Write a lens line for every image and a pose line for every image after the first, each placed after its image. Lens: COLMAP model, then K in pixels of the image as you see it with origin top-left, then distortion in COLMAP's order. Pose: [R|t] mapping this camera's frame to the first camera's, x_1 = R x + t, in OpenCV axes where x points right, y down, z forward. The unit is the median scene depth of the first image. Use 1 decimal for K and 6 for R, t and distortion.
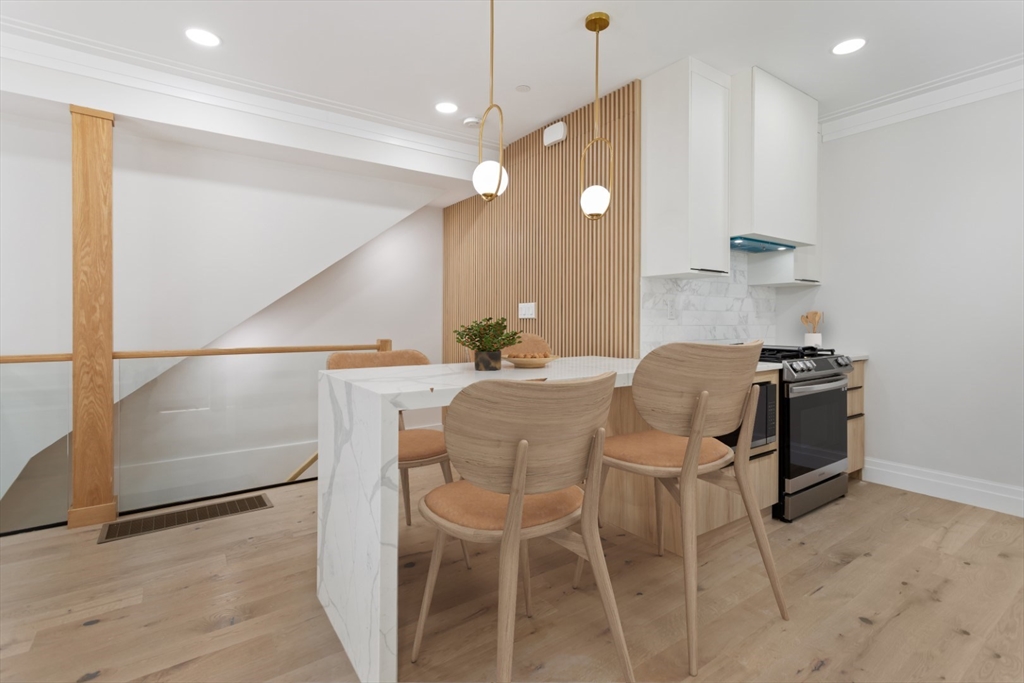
lens RADIAL K [[474.8, 0, 517.2], [0, 474.8, 320.9], [0, 0, 1]] dist [0.002933, 0.000147]
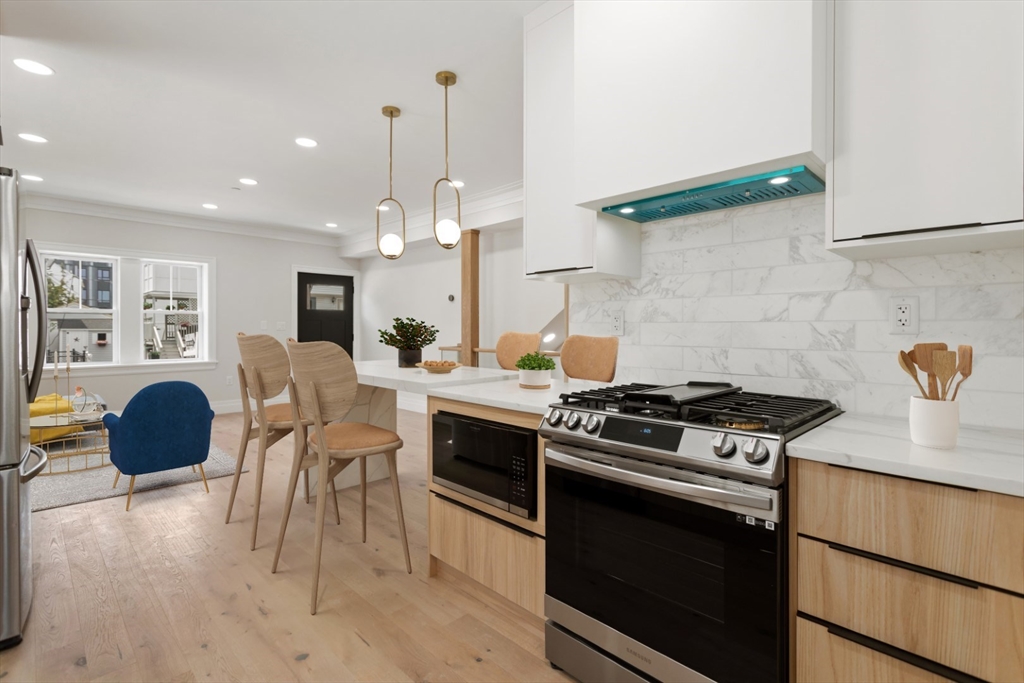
lens RADIAL K [[474.8, 0, 517.2], [0, 474.8, 320.9], [0, 0, 1]] dist [0.002933, 0.000147]
pose [[0.182749, -0.018684, -0.982982, 1.048774], [-0.006855, 0.999771, -0.020278, -0.010355], [0.983136, 0.010445, 0.182580, 0.744758]]
